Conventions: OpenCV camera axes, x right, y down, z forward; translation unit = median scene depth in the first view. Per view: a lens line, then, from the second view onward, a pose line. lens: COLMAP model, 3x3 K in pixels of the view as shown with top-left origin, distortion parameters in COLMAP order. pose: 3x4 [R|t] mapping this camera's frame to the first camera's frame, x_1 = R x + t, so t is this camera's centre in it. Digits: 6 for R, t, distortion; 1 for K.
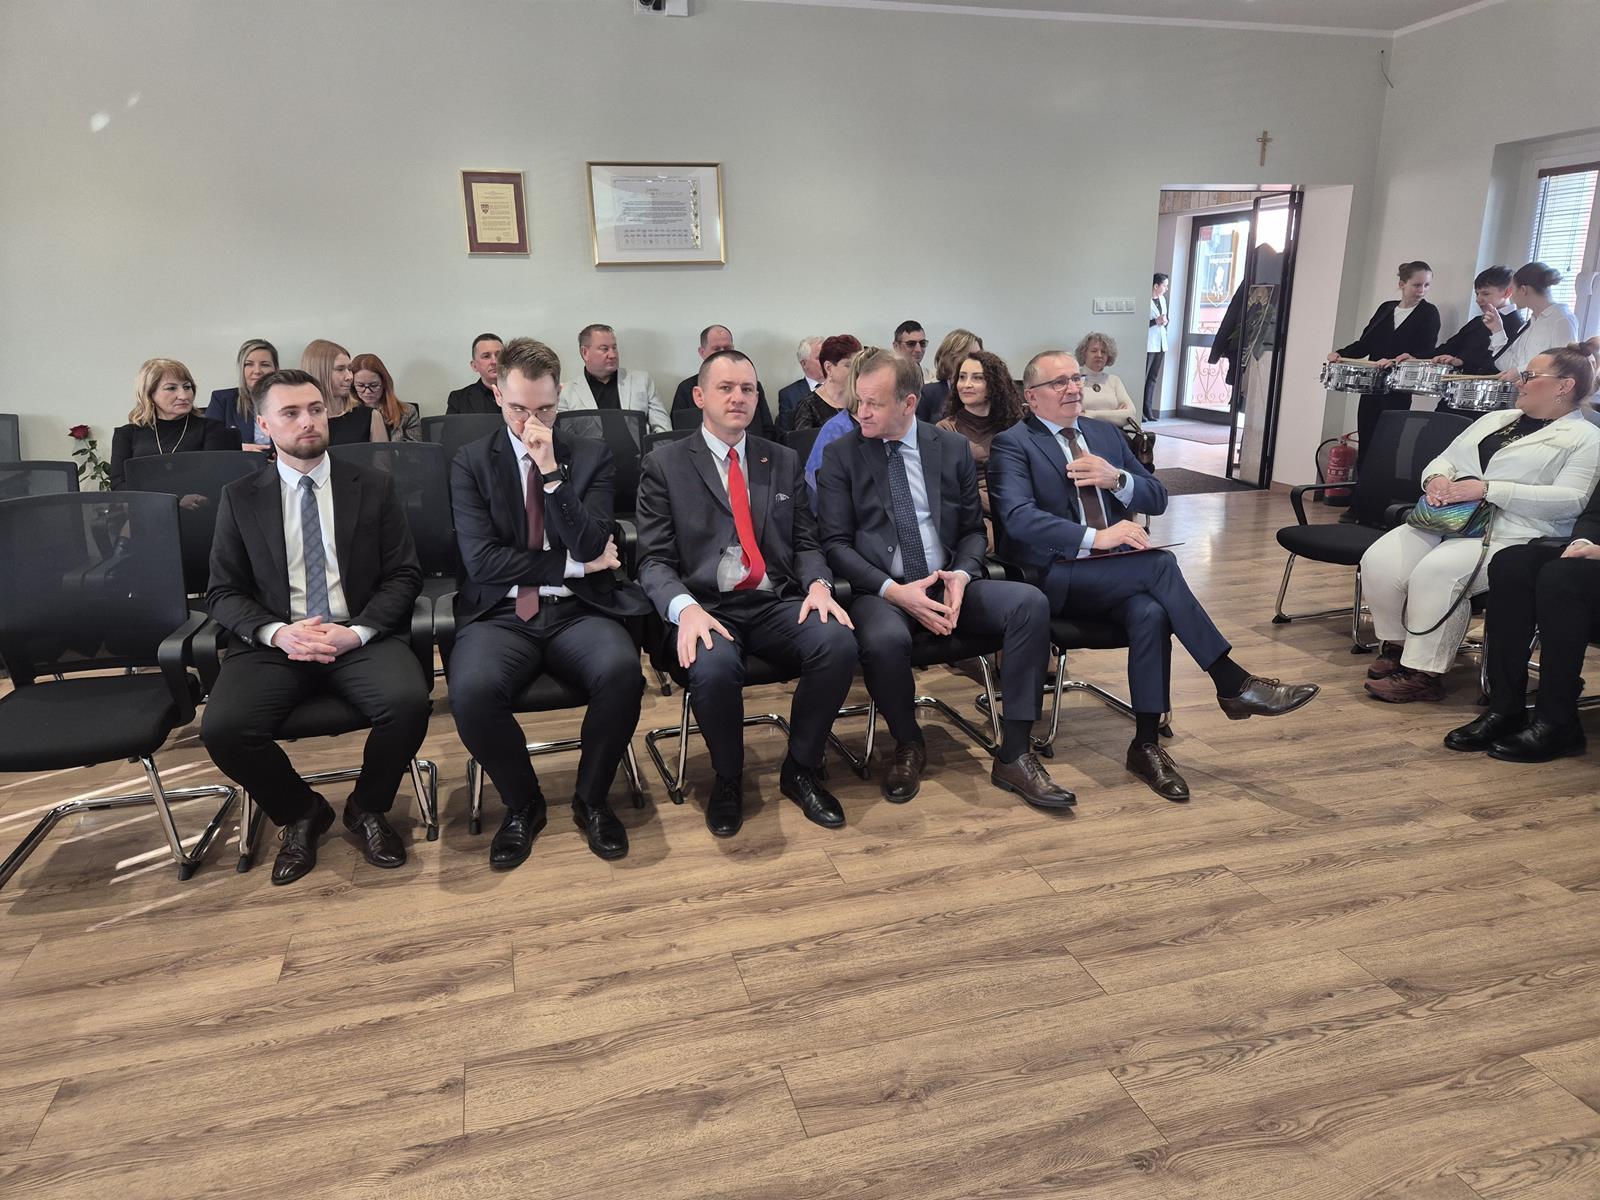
lens RADIAL K [[1068.7, 0, 828.8], [0, 1068.7, 590.5], [0, 0, 1]] dist [0.059512, -0.039849]
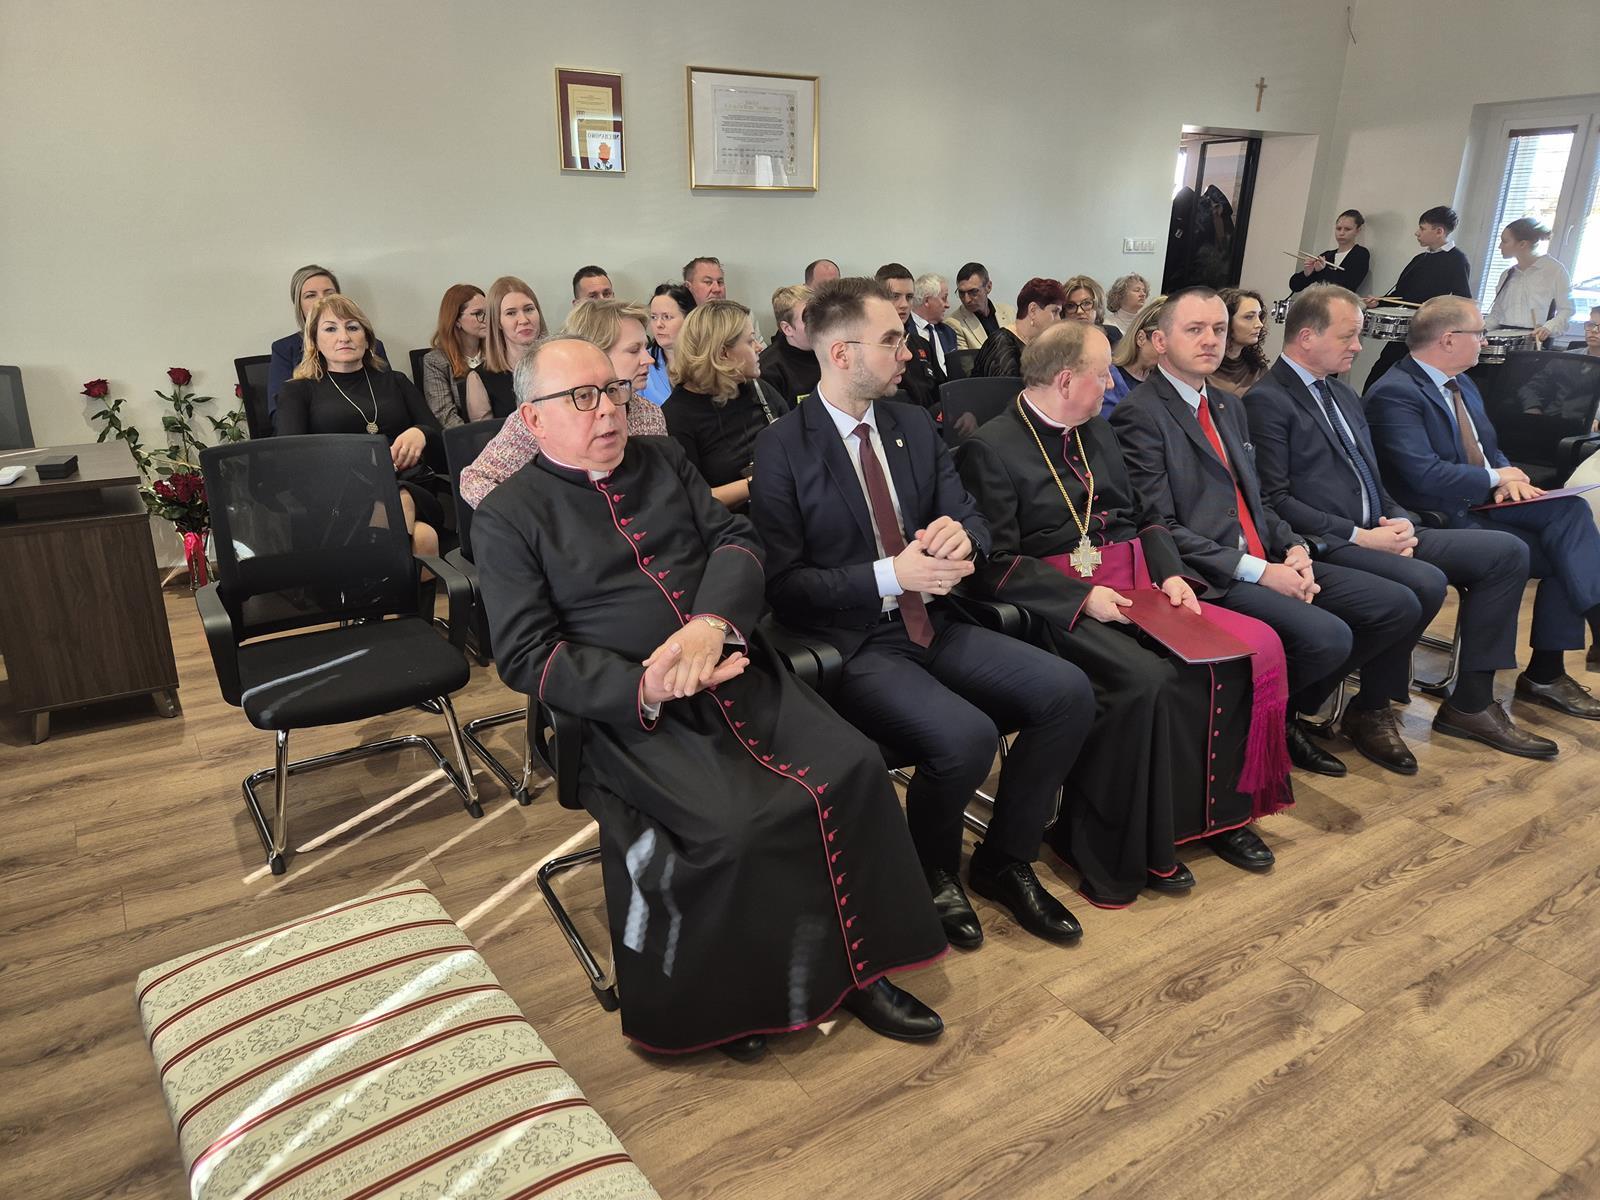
lens RADIAL K [[1068.7, 0, 803.9], [0, 1068.7, 599.1], [0, 0, 1]] dist [0.059512, -0.039849]
pose [[0.962696, -0.066502, 0.262284, -0.598036], [0.050523, 0.996459, 0.067210, -0.034152], [-0.265825, -0.051452, 0.962647, 0.171361]]
